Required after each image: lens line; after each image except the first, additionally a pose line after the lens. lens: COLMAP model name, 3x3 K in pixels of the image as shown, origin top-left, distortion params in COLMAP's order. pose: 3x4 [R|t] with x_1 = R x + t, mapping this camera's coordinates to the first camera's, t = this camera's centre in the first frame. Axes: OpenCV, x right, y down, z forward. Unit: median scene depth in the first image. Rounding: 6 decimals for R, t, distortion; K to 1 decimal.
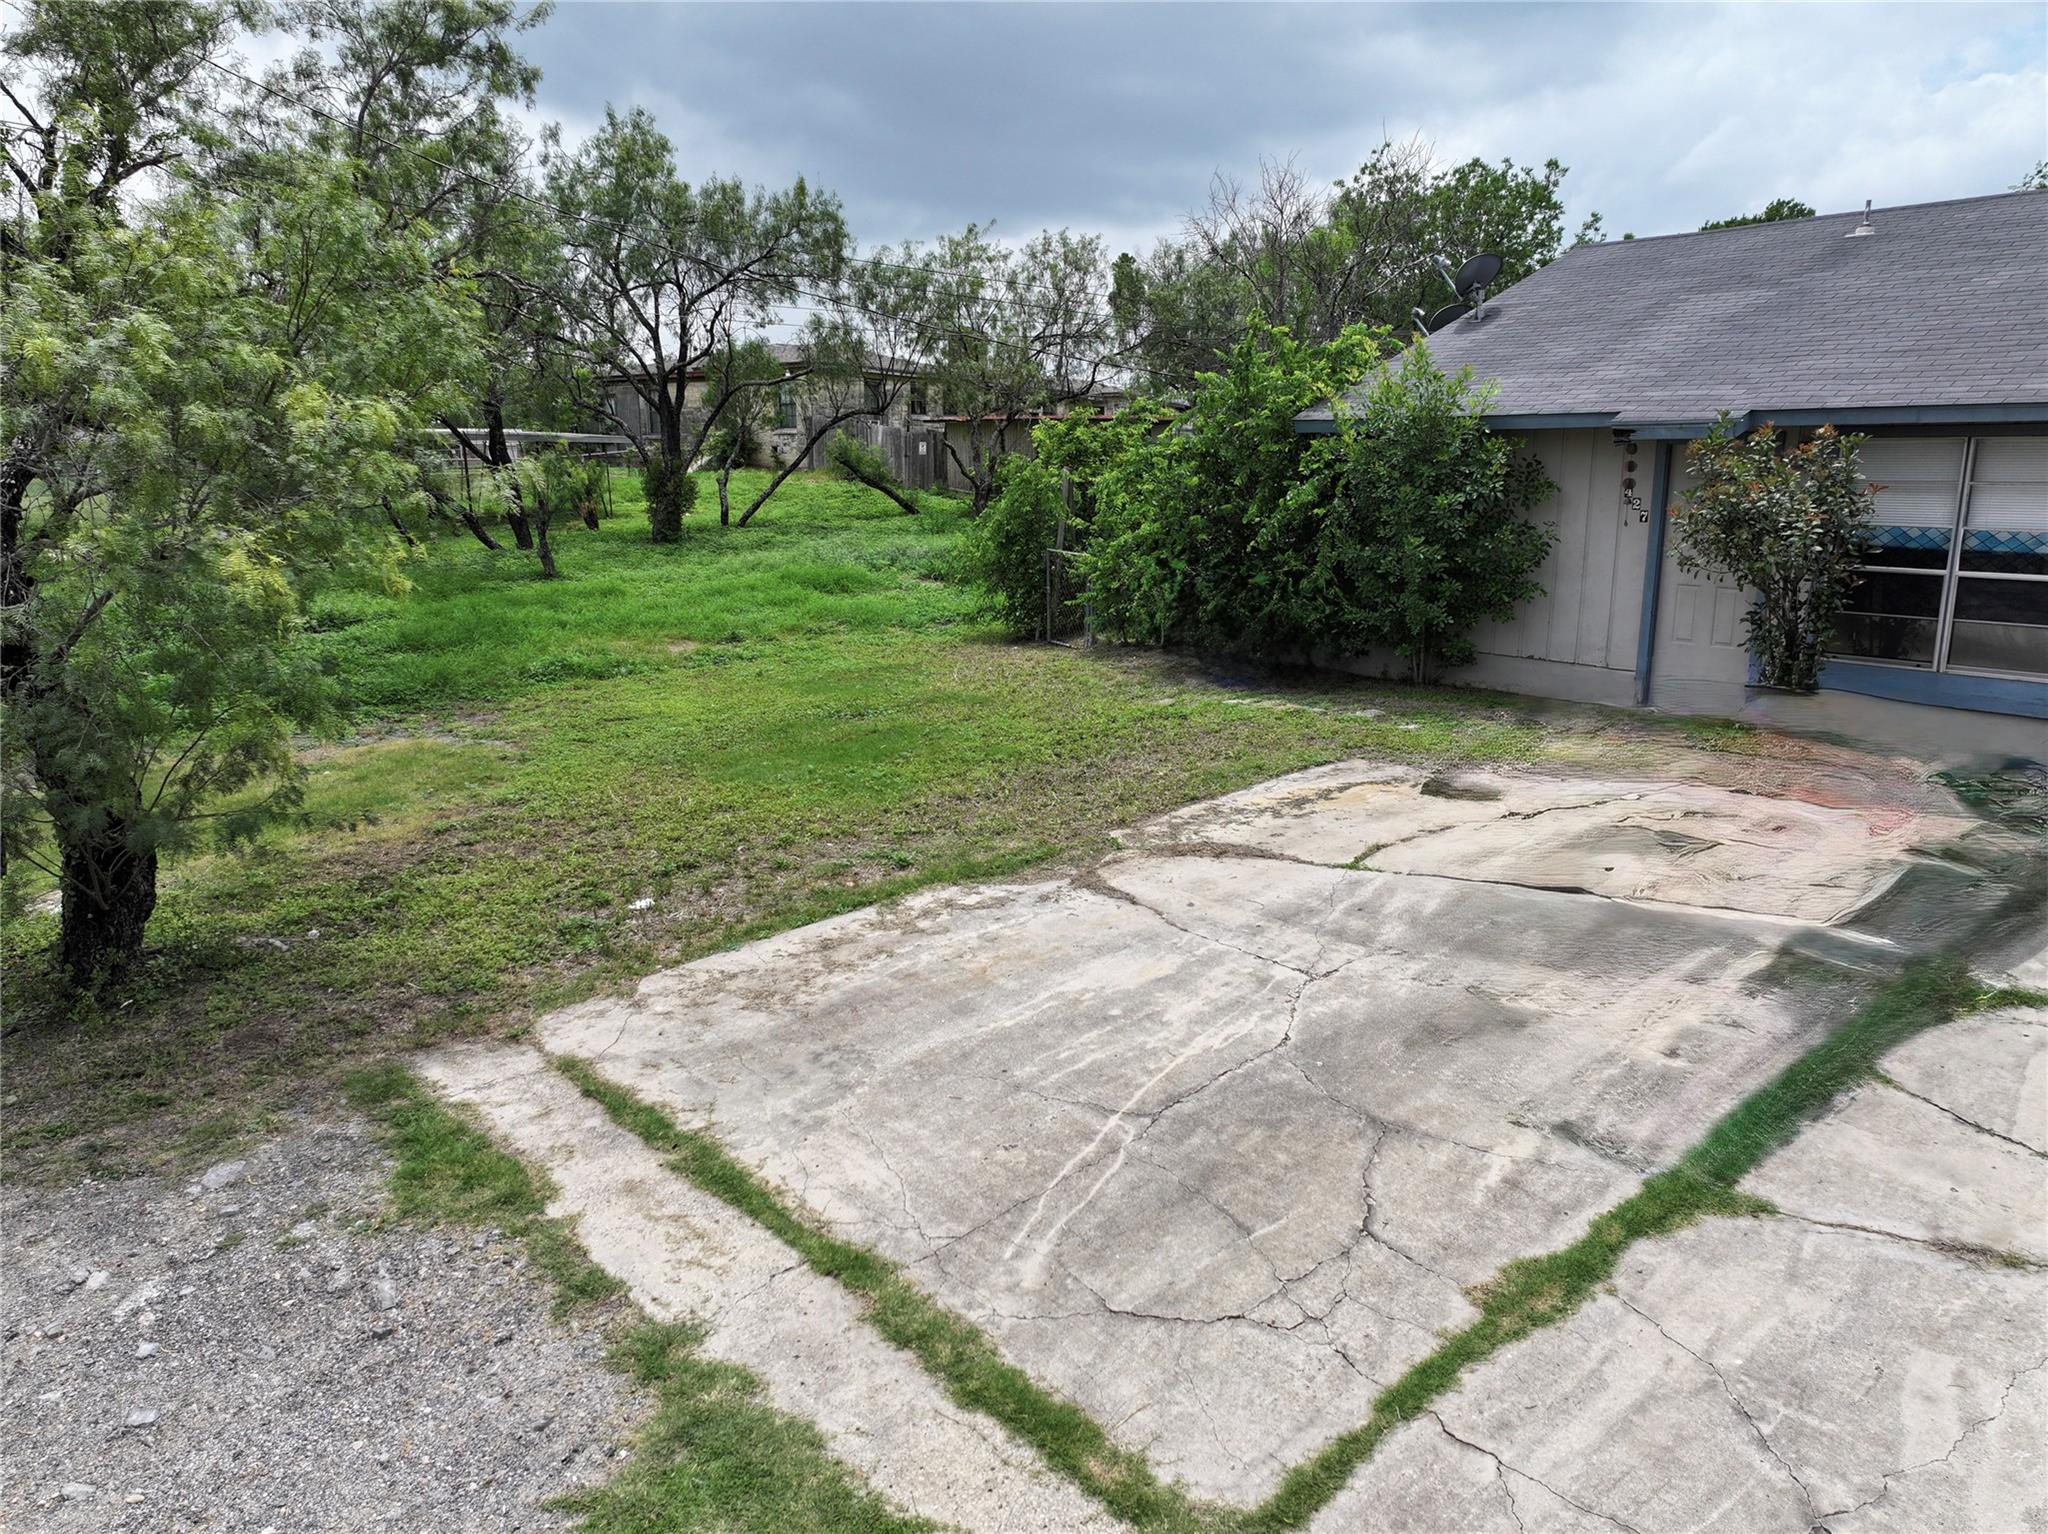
lens RADIAL K [[1426.3, 0, 1026.4], [0, 1426.3, 779.1], [0, 0, 1]] dist [-0.003684, 0.018071]
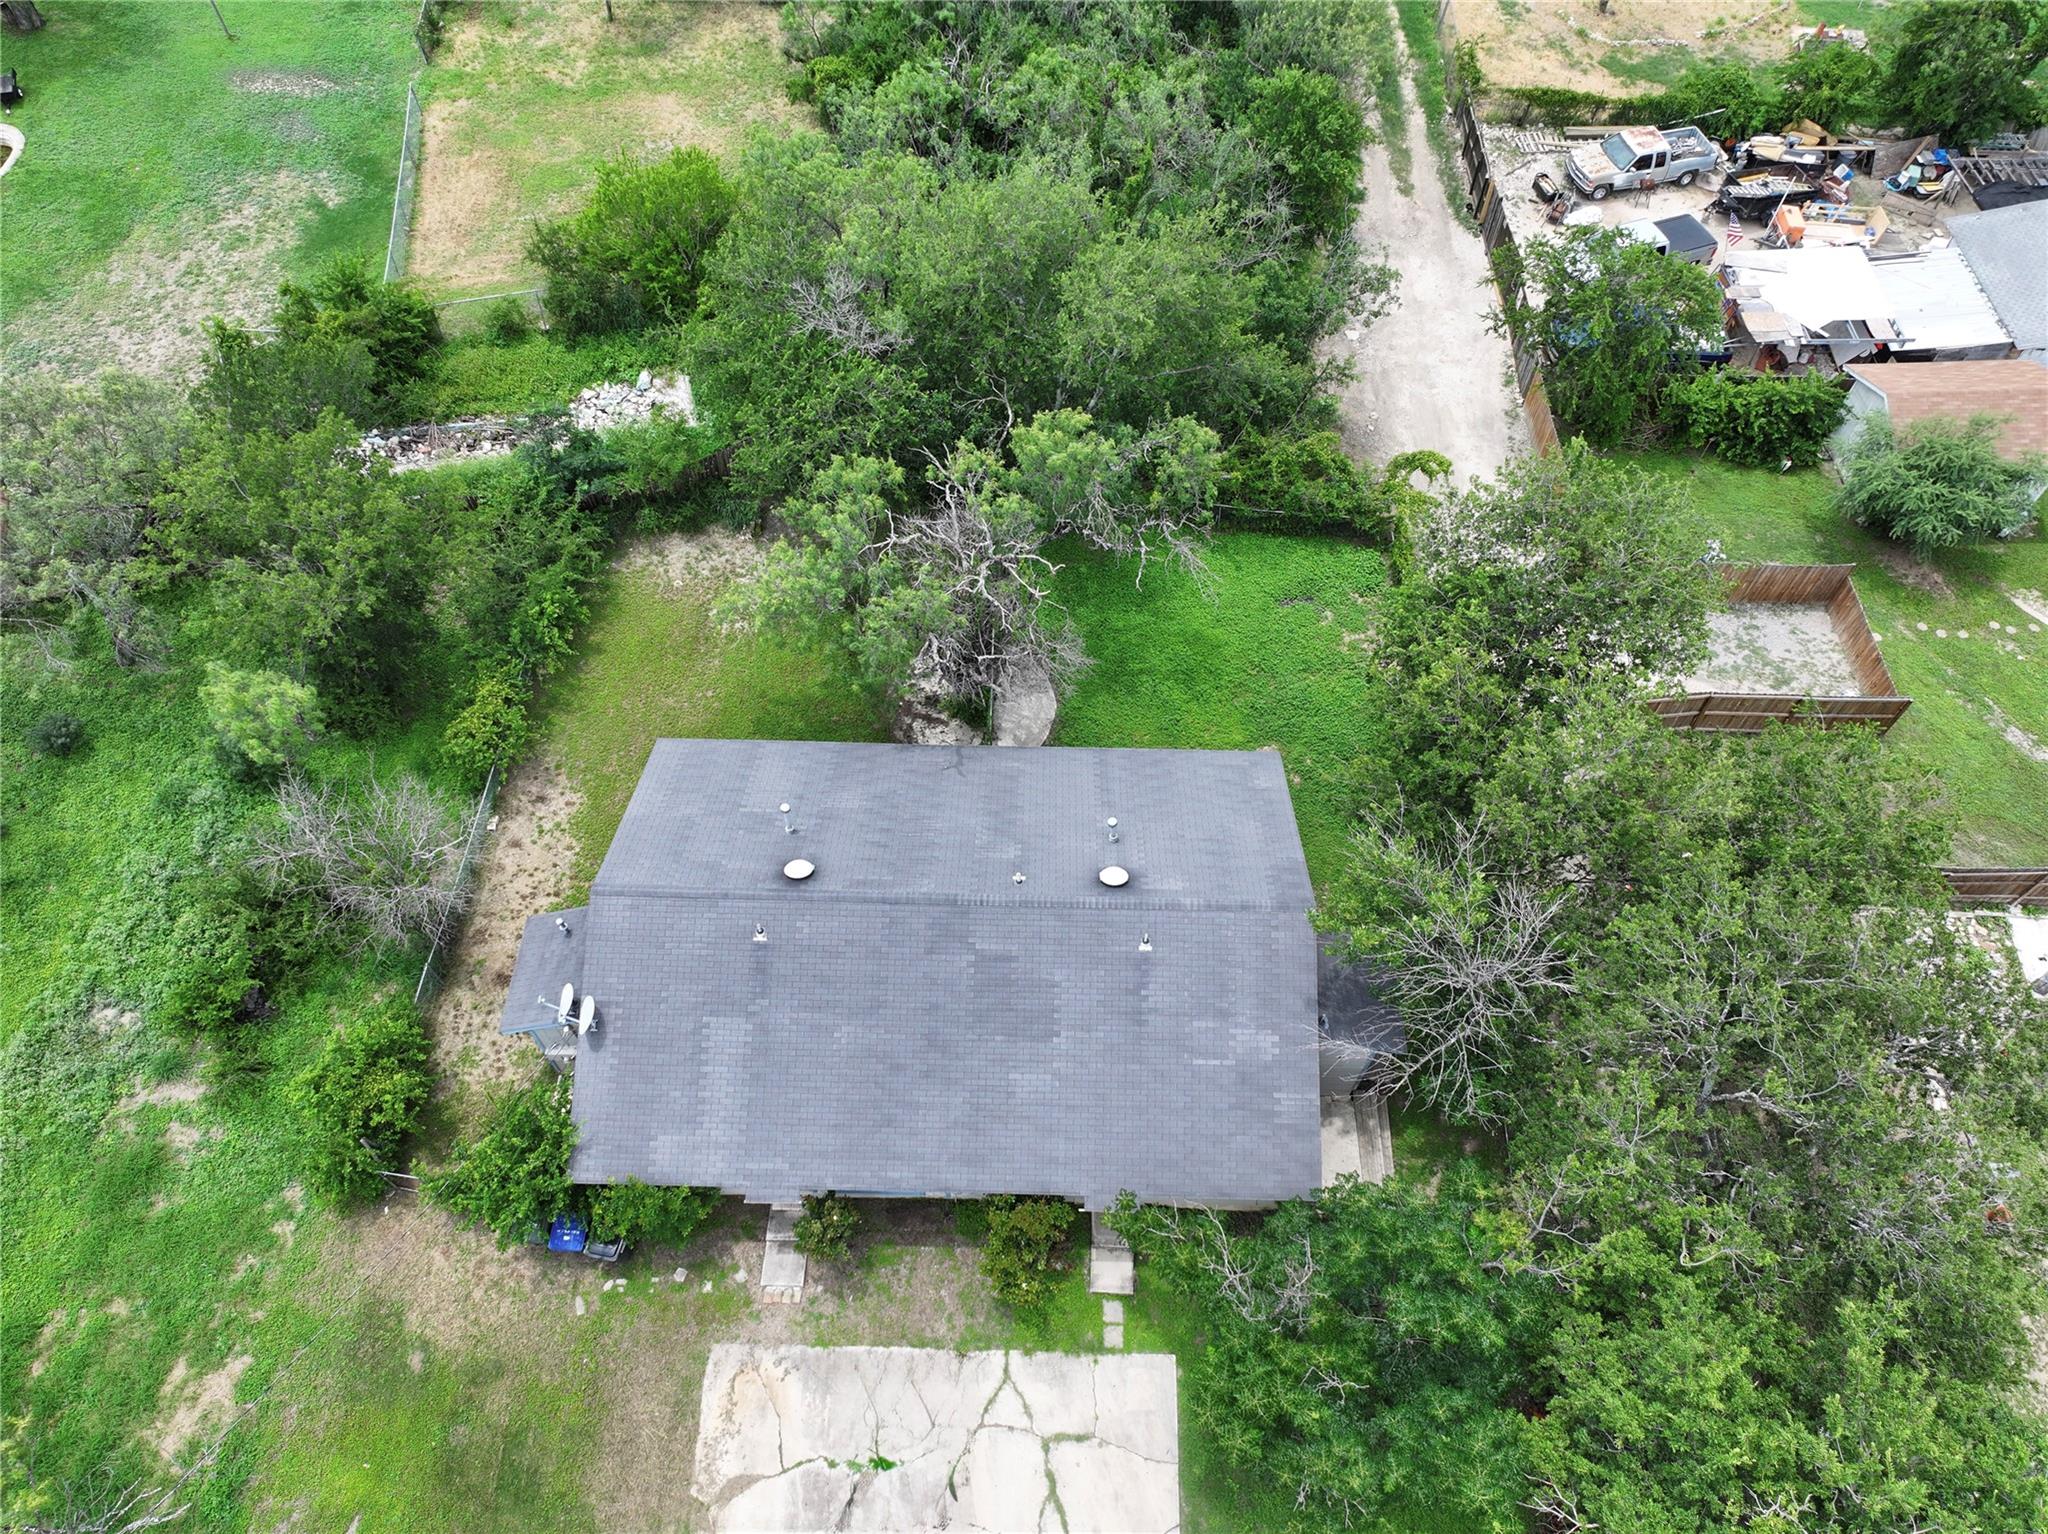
lens RADIAL K [[1426.3, 0, 1036.7], [0, 1426.3, 765.6], [0, 0, 1]] dist [-0.003684, 0.018071]
pose [[0.662175, -0.619450, 0.421670, 0.304811], [0.152058, 0.662084, 0.733842, -4.114334], [-0.733759, -0.421814, 0.532608, -0.536137]]
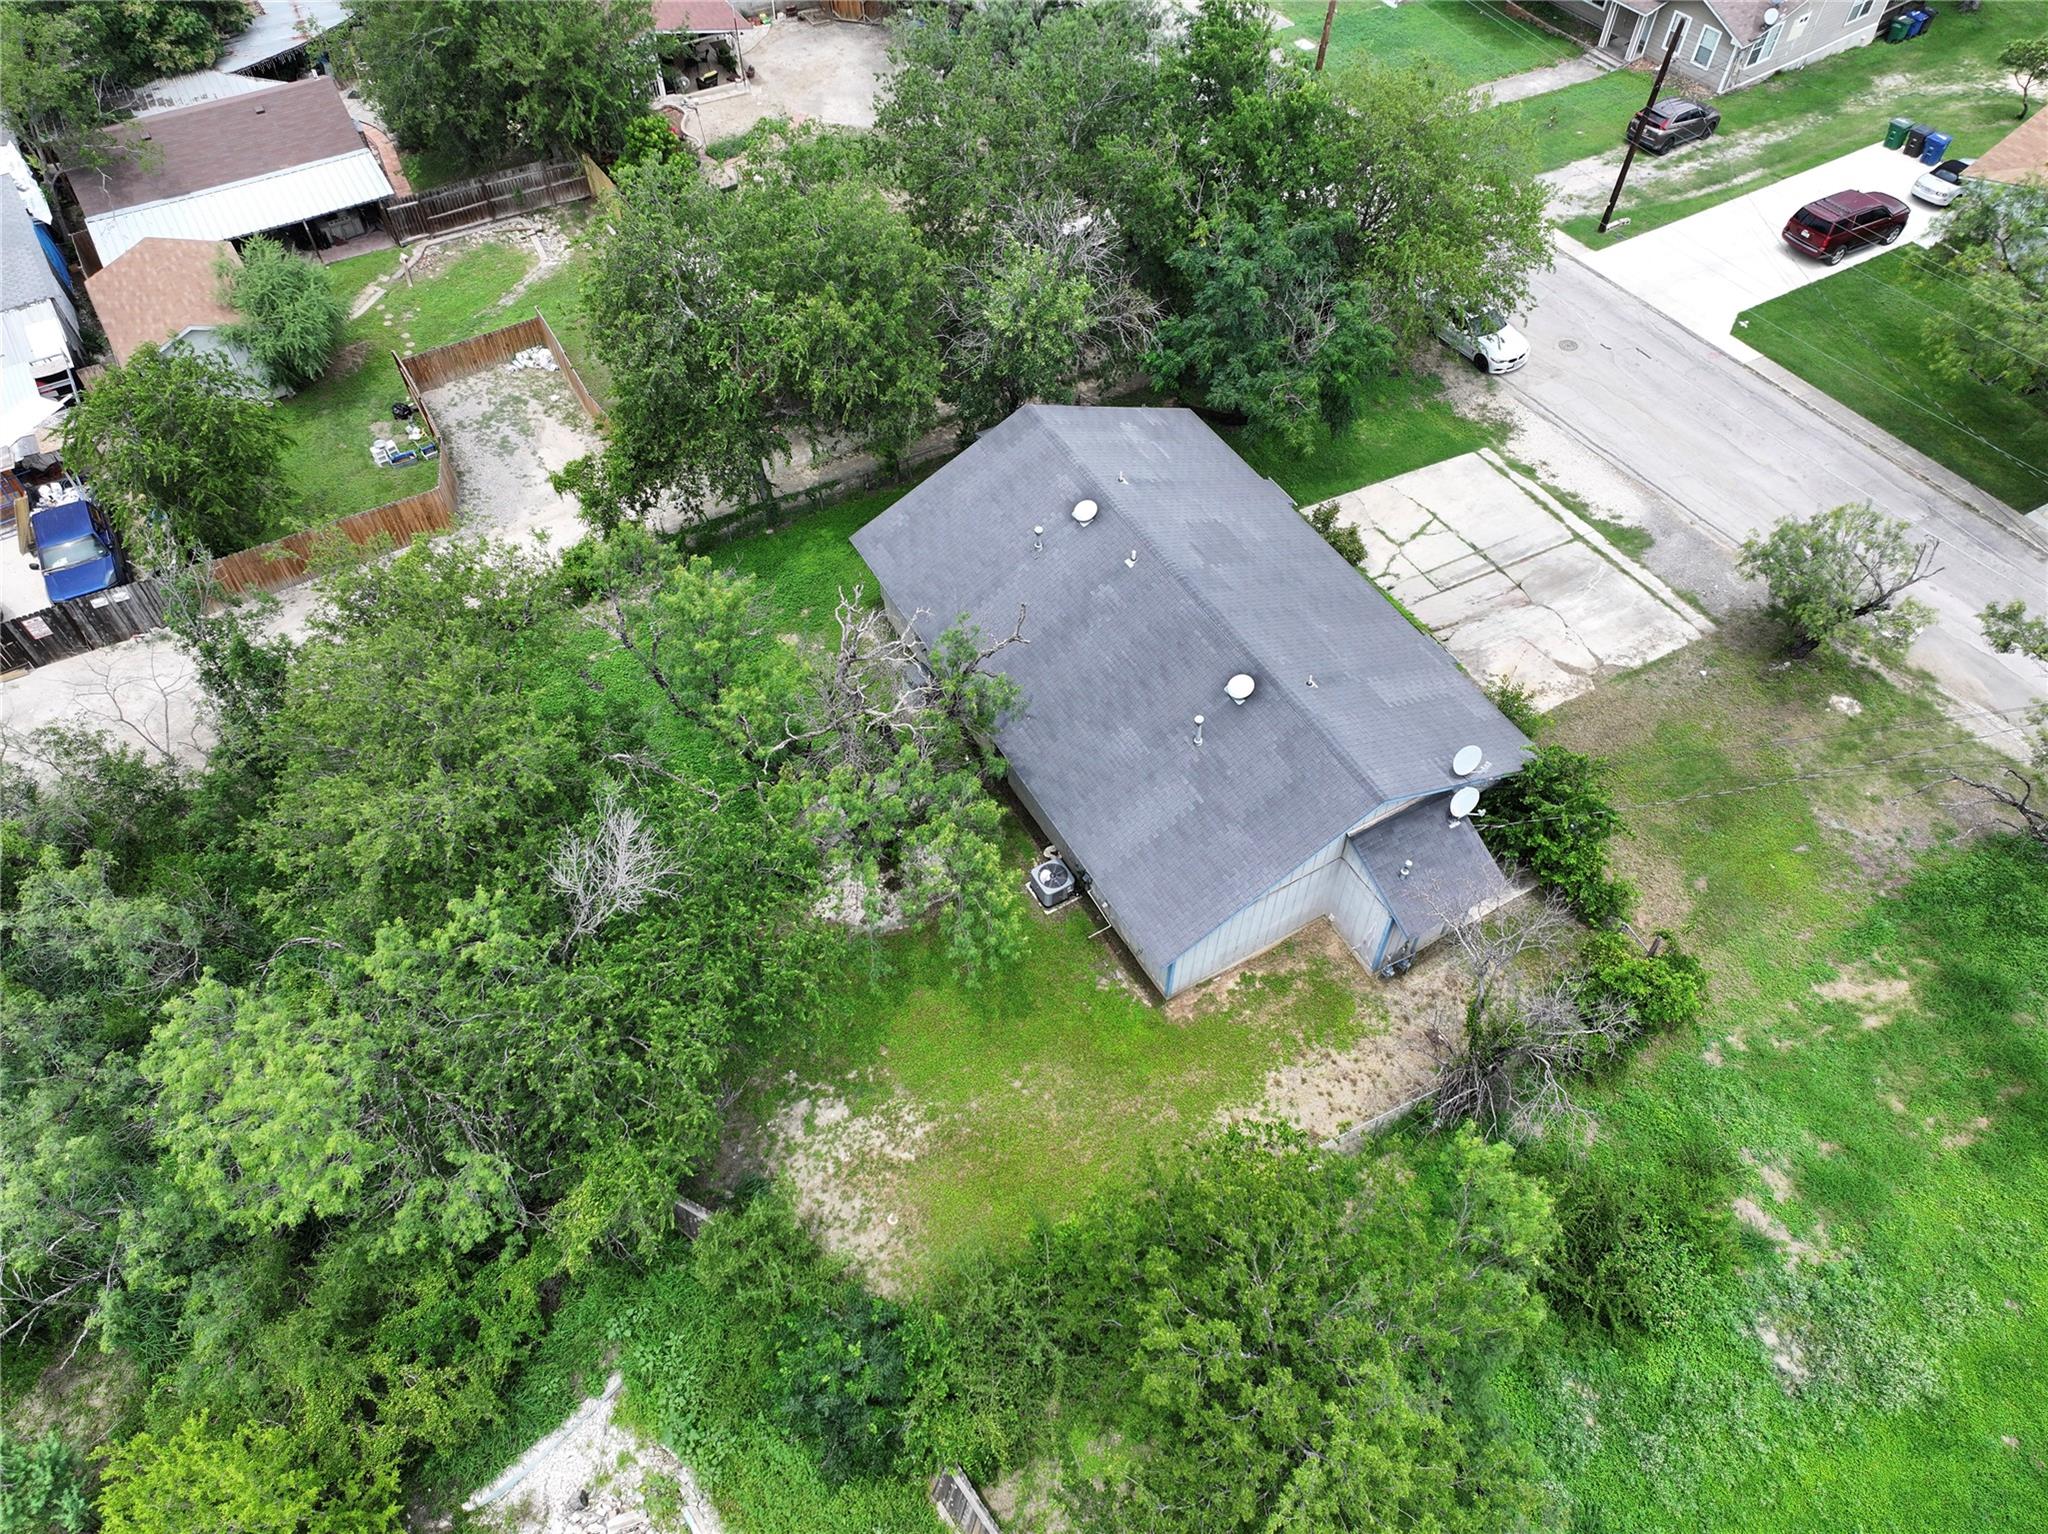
lens RADIAL K [[1426.3, 0, 1025.5], [0, 1426.3, 772.6], [0, 0, 1]] dist [-0.003684, 0.018071]
pose [[-0.983394, -0.142763, 0.112050, 1.583679], [0.040031, 0.431572, 0.901190, -4.857487], [-0.177014, 0.890710, -0.418690, 4.444743]]
